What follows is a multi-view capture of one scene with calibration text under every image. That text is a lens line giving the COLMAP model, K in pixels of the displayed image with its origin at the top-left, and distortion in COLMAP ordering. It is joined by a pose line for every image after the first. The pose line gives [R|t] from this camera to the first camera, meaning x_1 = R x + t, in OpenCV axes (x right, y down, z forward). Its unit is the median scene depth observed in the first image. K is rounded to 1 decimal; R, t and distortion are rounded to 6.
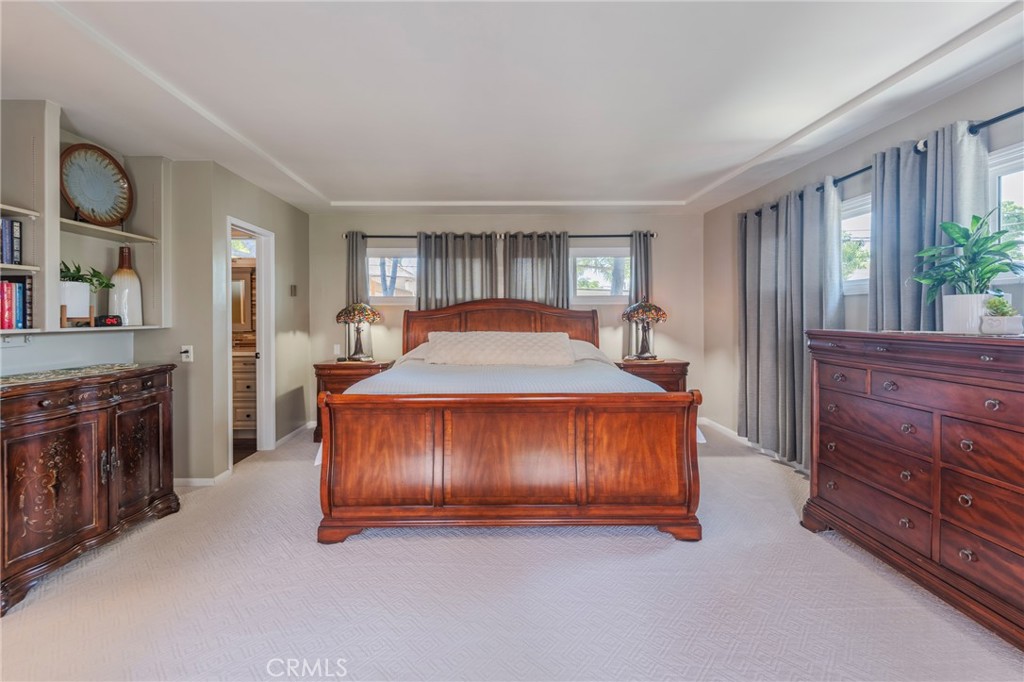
lens RADIAL K [[414.3, 0, 495.2], [0, 414.3, 317.3], [0, 0, 1]] dist [-0.001333, -0.000162]
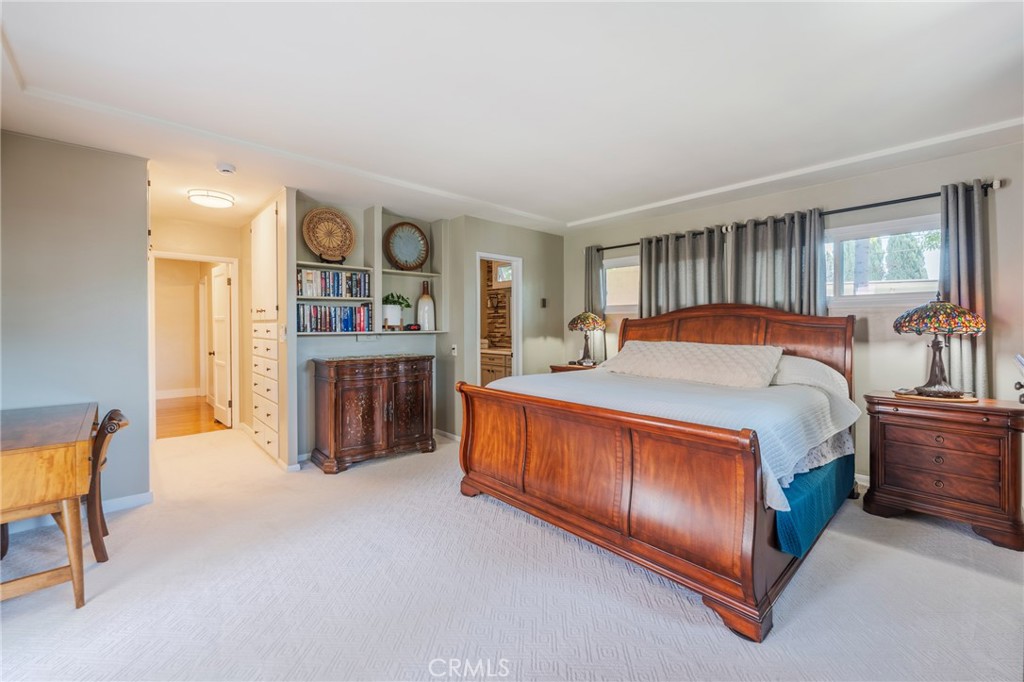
lens RADIAL K [[414.3, 0, 502.2], [0, 414.3, 332.0], [0, 0, 1]] dist [-0.001333, -0.000162]
pose [[0.676849, 0.014222, -0.735984, 0.434523], [-0.000761, 0.999826, 0.018620, -0.003651], [0.736121, -0.012043, 0.676742, 0.125554]]
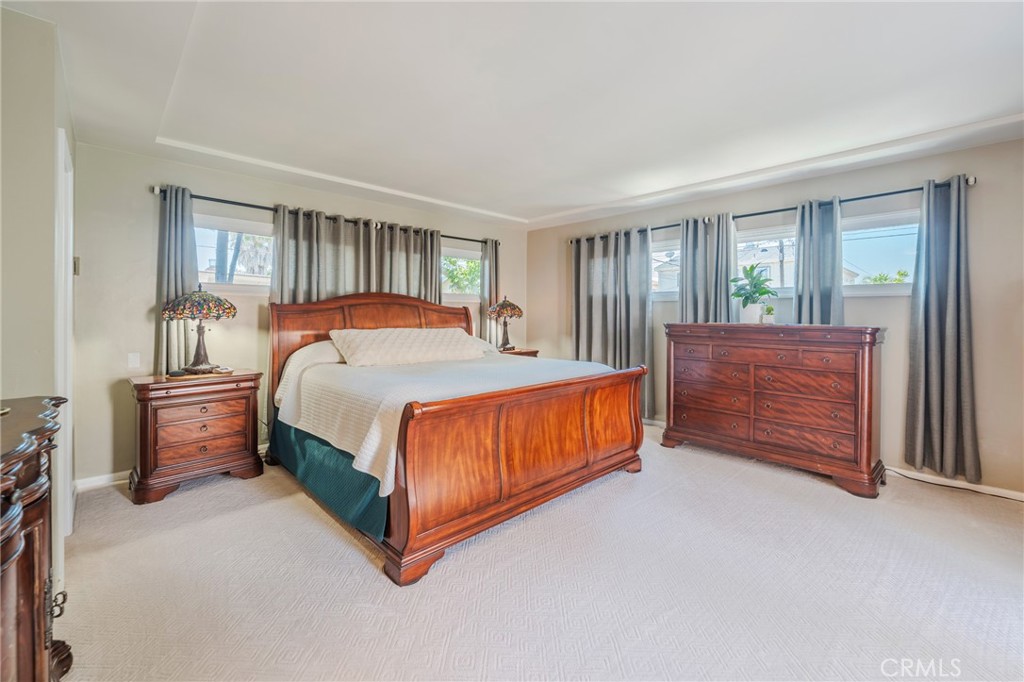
lens RADIAL K [[414.3, 0, 504.5], [0, 414.3, 314.8], [0, 0, 1]] dist [-0.001333, -0.000162]
pose [[0.738609, 0.005320, 0.674113, -0.533769], [-0.006854, 0.999976, -0.000383, 0.003419], [-0.674099, -0.004337, 0.738628, 0.167823]]
